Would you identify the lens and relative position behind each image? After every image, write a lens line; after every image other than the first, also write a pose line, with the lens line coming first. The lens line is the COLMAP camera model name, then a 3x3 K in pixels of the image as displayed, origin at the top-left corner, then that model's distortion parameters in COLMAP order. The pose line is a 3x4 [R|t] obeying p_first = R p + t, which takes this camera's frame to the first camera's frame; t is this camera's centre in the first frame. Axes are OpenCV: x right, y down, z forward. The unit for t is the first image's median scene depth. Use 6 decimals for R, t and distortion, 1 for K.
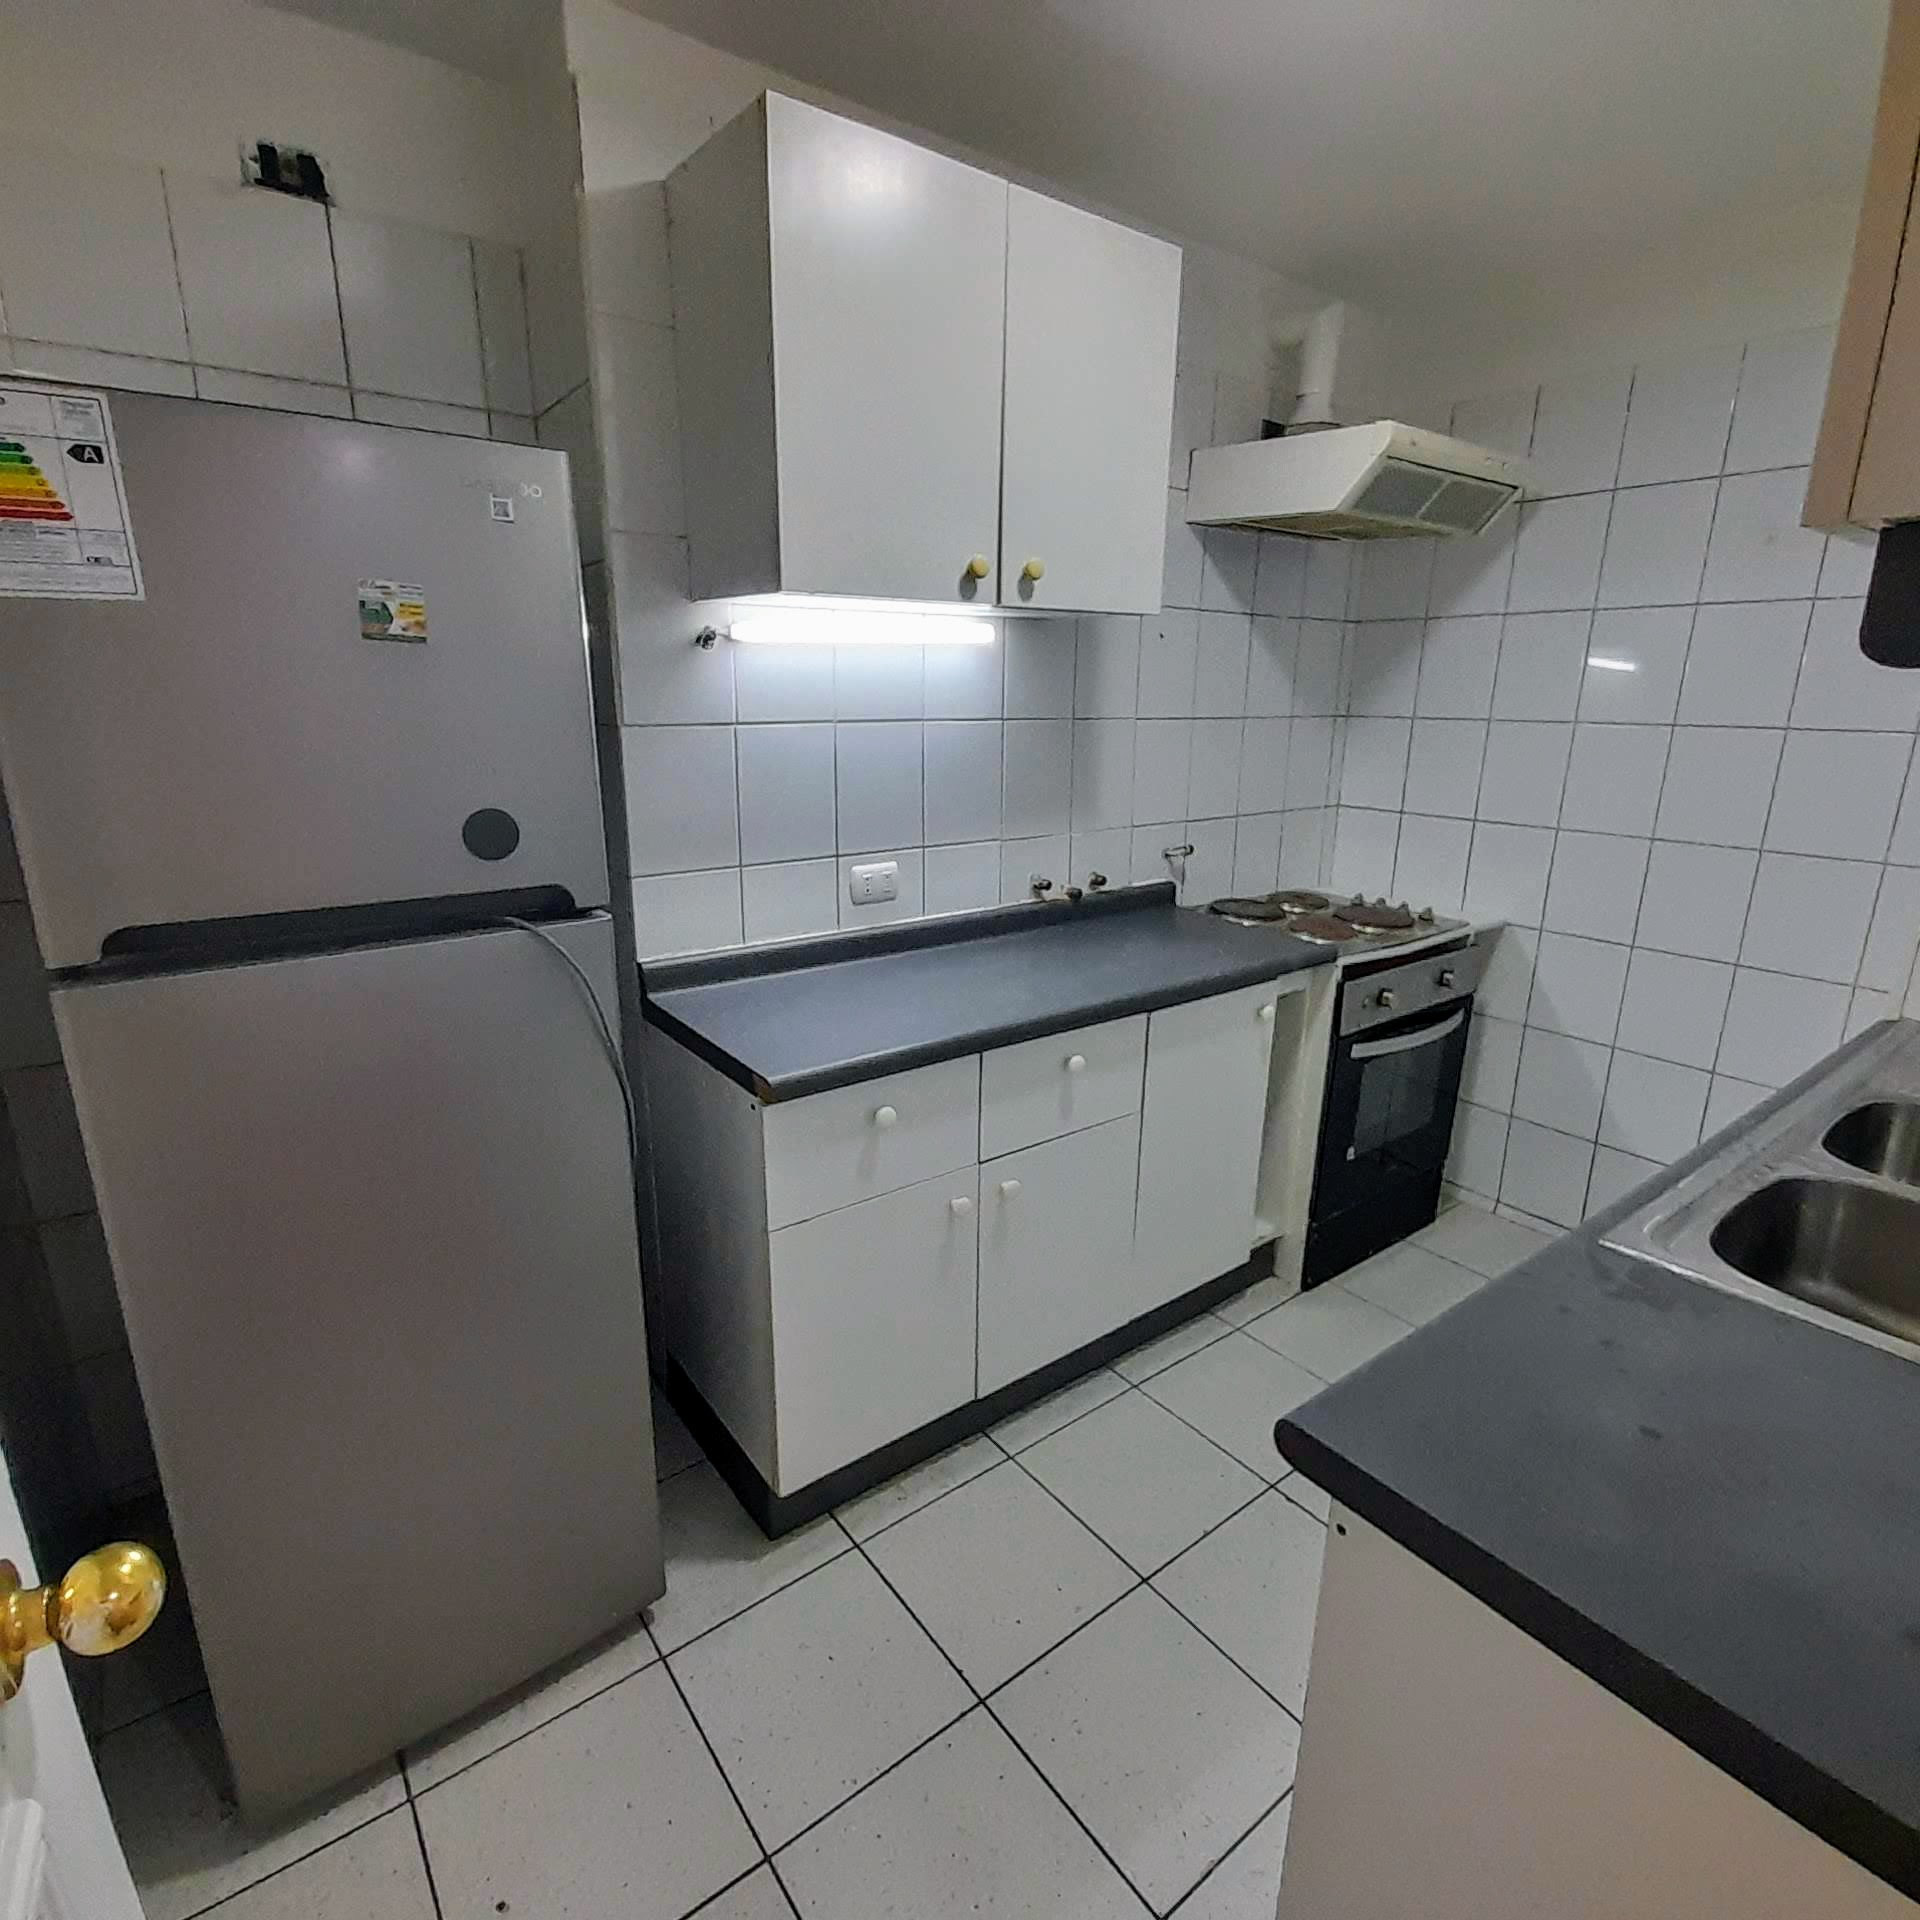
lens RADIAL K [[1006.9, 0, 948.6], [0, 1006.9, 959.8], [0, 0, 1]] dist [0.018709, -0.014620]
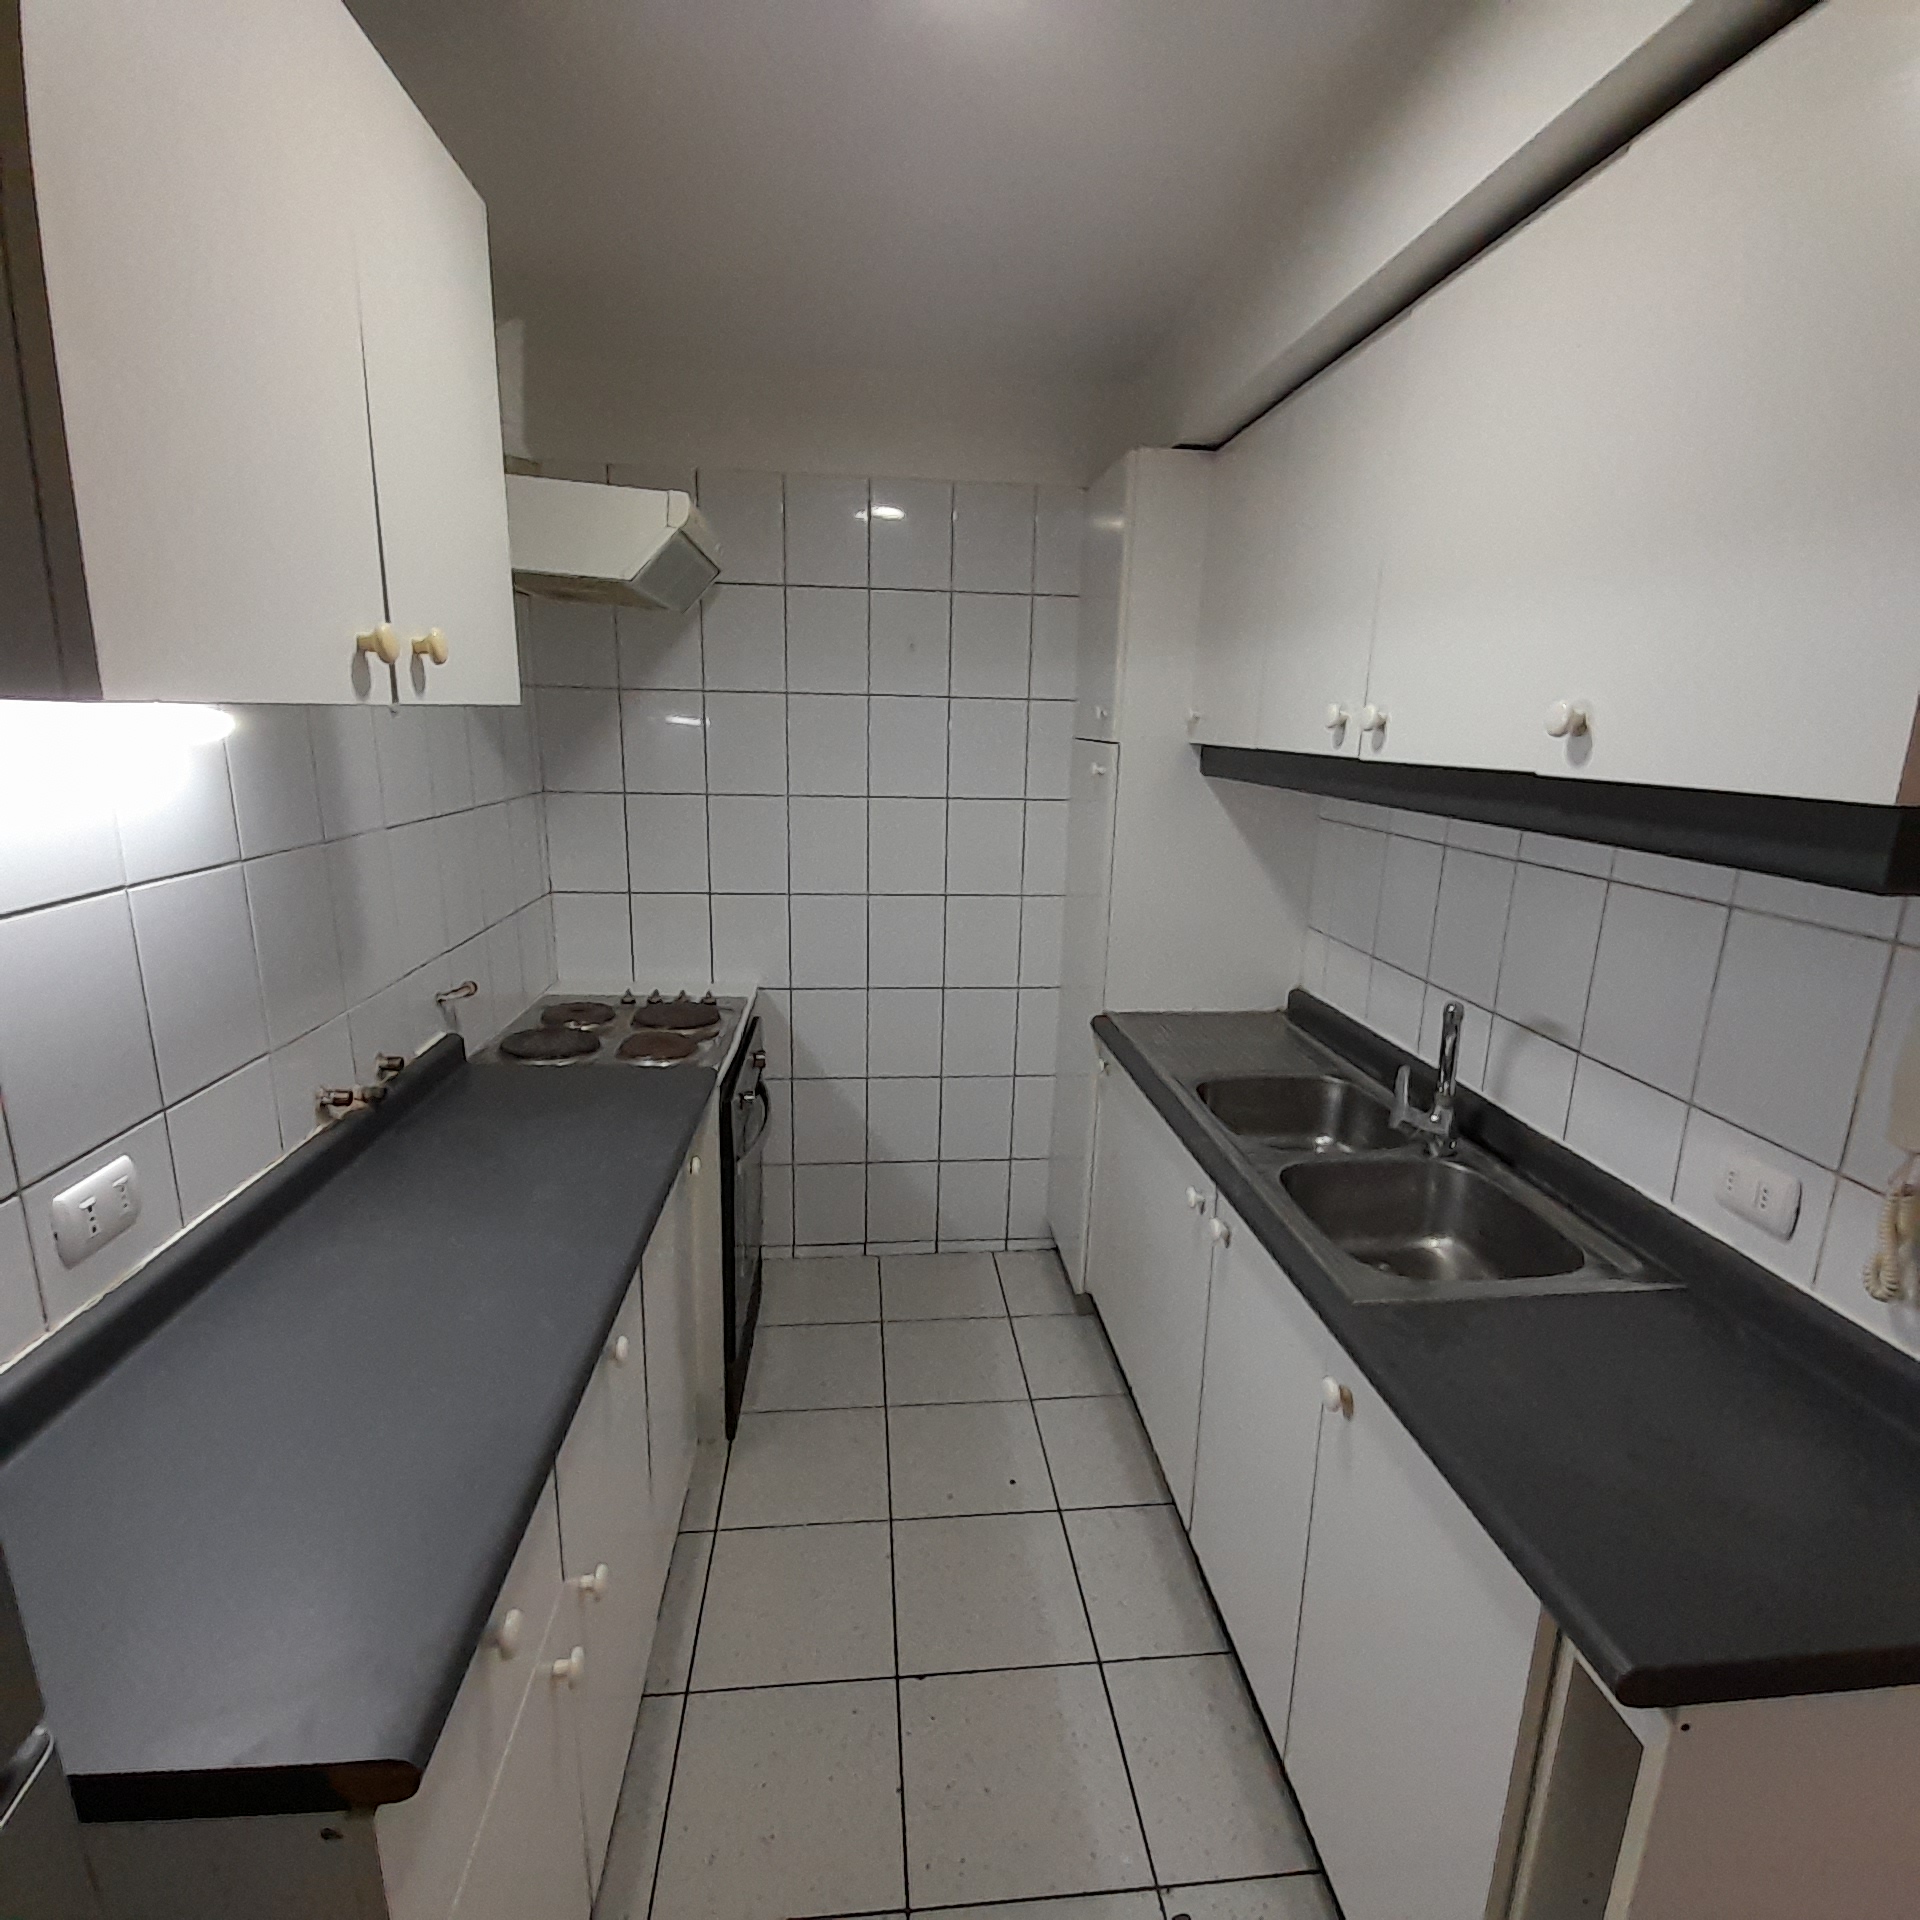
lens RADIAL K [[1006.9, 0, 951.3], [0, 1006.9, 953.1], [0, 0, 1]] dist [0.018709, -0.014620]
pose [[0.529380, -0.189796, 0.826882, -0.222874], [0.209923, 0.973651, 0.089089, -0.144246], [-0.822003, 0.126420, 0.555274, 0.313280]]
